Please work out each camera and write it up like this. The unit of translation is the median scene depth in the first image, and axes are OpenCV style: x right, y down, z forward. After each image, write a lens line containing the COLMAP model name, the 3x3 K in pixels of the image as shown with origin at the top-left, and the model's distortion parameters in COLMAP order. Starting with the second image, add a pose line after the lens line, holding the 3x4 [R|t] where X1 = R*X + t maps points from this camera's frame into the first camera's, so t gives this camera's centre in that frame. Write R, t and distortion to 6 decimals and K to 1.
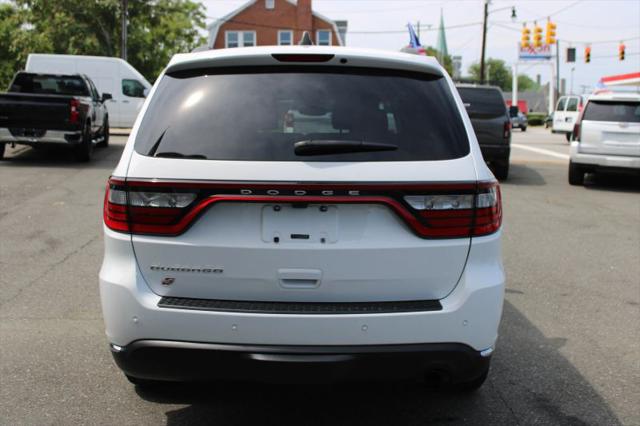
lens RADIAL K [[813.5, 0, 320.0], [0, 813.5, 213.0], [0, 0, 1]] dist [-0.130583, 0.040897]
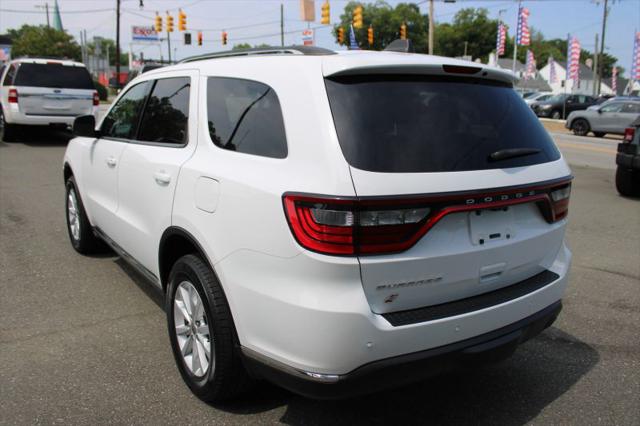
lens RADIAL K [[607.5, 0, 320.0], [0, 607.5, 213.0], [0, 0, 1]] dist [-0.133917, 0.127640]
pose [[0.788919, -0.112759, 0.604063, -0.670970], [0.052613, 0.991805, 0.116424, -0.104907], [-0.612241, -0.060067, 0.788386, 0.473688]]
